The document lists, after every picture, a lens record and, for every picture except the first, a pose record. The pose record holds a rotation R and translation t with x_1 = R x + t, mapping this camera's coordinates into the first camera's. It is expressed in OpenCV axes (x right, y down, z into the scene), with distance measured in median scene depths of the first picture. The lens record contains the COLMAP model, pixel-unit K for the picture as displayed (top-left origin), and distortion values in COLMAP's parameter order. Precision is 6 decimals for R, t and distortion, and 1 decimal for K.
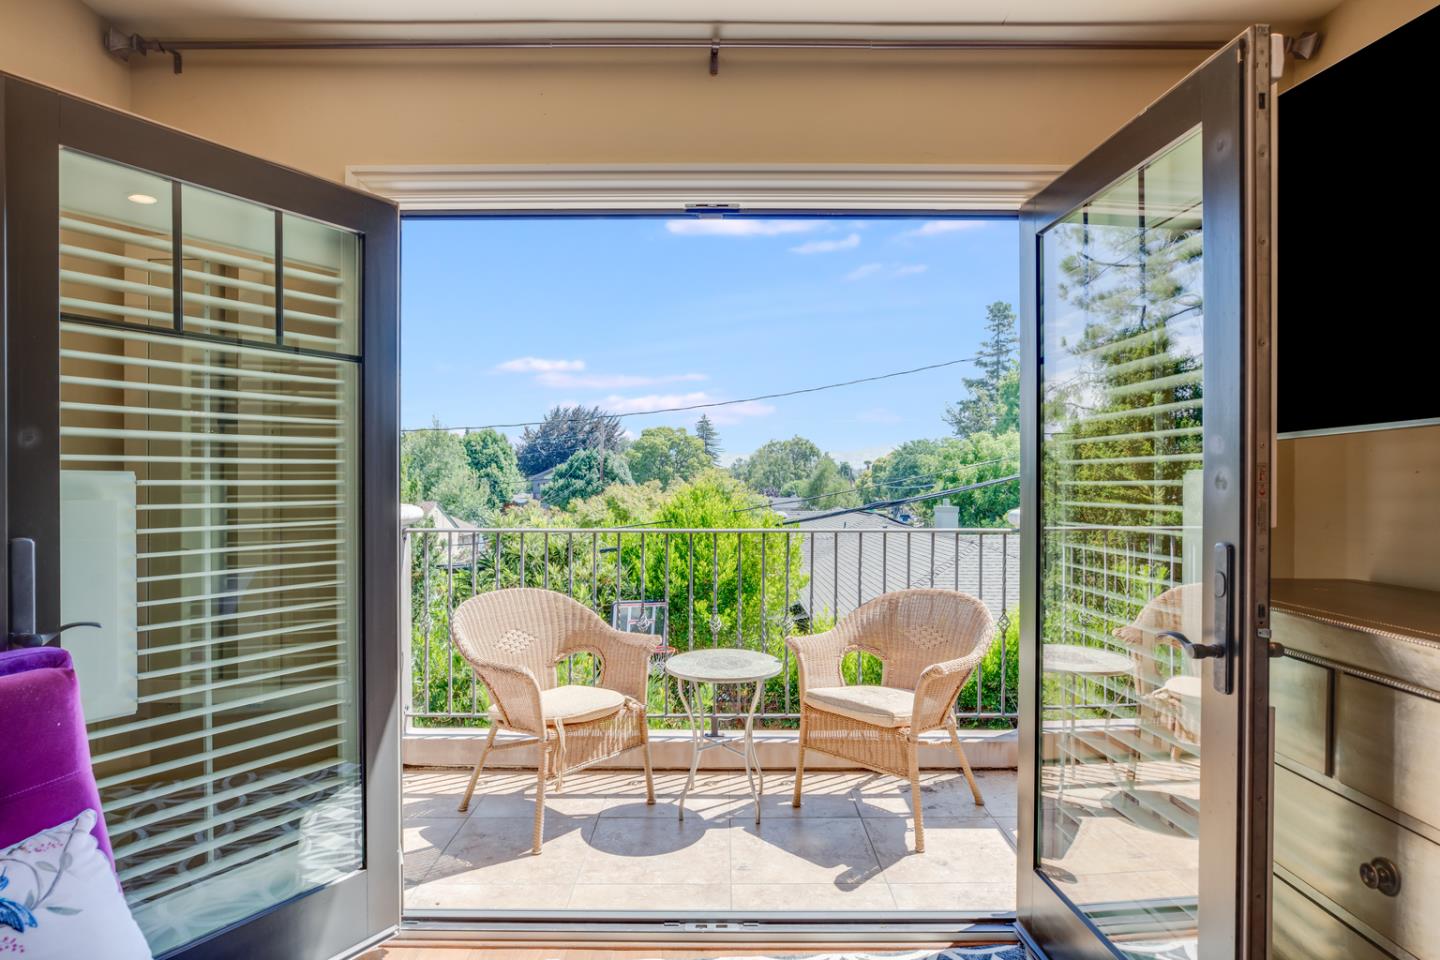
lens RADIAL K [[760.6, 0, 721.3], [0, 760.6, 485.7], [0, 0, 1]] dist [0.003803, -0.000275]
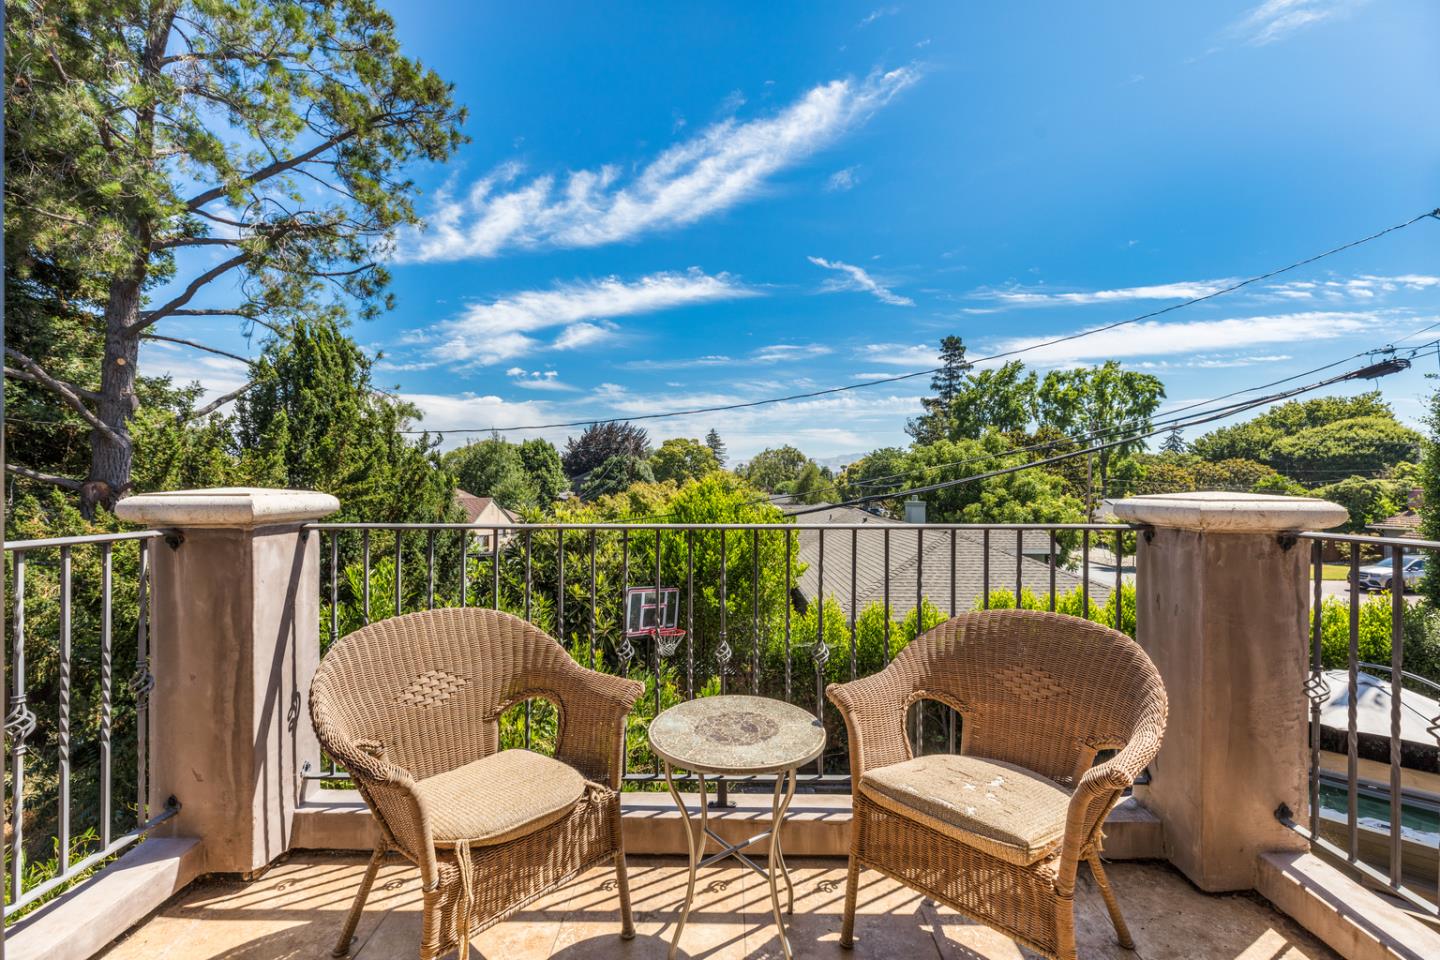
lens RADIAL K [[760.6, 0, 716.7], [0, 760.6, 479.9], [0, 0, 1]] dist [0.003803, -0.000275]
pose [[0.999902, -0.000064, -0.014019, 0.001056], [0.000074, 1.000000, 0.000735, -0.009058], [0.014019, -0.000736, 0.999901, -0.234409]]
